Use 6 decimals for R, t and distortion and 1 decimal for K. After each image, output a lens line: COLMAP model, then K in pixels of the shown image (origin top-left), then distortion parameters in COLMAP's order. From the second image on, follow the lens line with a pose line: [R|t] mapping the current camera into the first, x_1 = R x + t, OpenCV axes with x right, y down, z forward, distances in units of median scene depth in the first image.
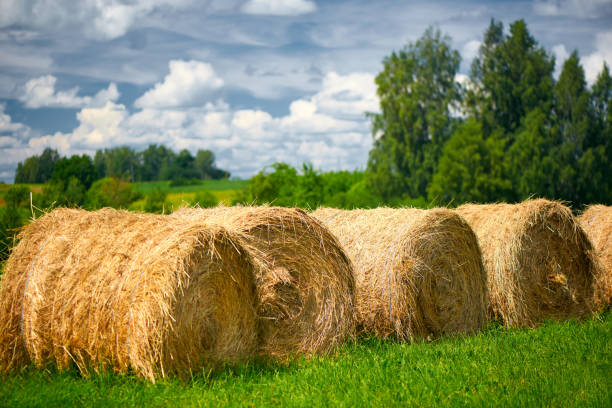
lens RADIAL K [[1807.5, 0, 307.3], [0, 1807.5, 204.6], [0, 0, 1]] dist [-0.155027, 0.000000]
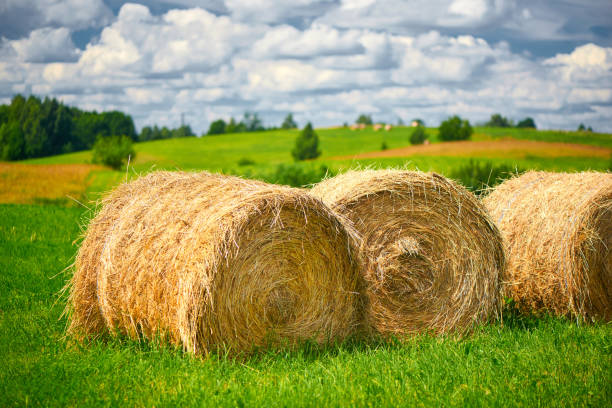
lens RADIAL K [[1807.5, 0, 302.2], [0, 1807.5, 202.0], [0, 0, 1]] dist [-0.155027, 0.000000]
pose [[0.929233, 0.014741, -0.369201, 0.272014], [-0.005223, 0.999628, 0.026766, -0.007455], [0.369458, -0.022944, 0.928964, 0.122352]]
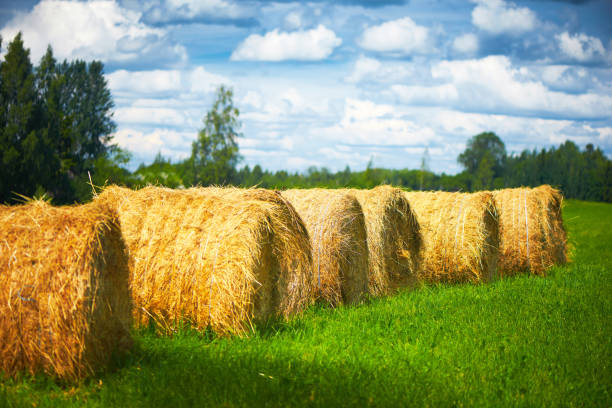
lens RADIAL K [[1807.5, 0, 306.1], [0, 1807.5, 204.3], [0, 0, 1]] dist [-0.155027, 0.000000]
pose [[0.943013, 0.018537, 0.332240, -0.371961], [-0.021968, 0.999737, 0.006575, 0.003074], [-0.332031, -0.013499, 0.943172, -0.098492]]
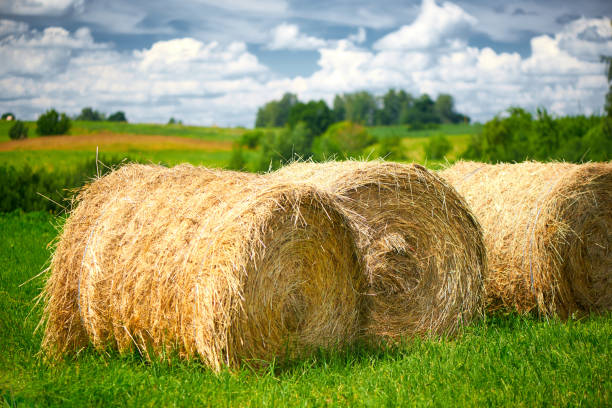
lens RADIAL K [[1807.5, 0, 307.8], [0, 1807.5, 203.3], [0, 0, 1]] dist [-0.155027, 0.000000]
pose [[0.990683, 0.004198, -0.136122, 0.060577], [-0.000055, 0.999537, 0.030428, -0.005347], [0.136187, -0.030137, 0.990225, 0.144013]]
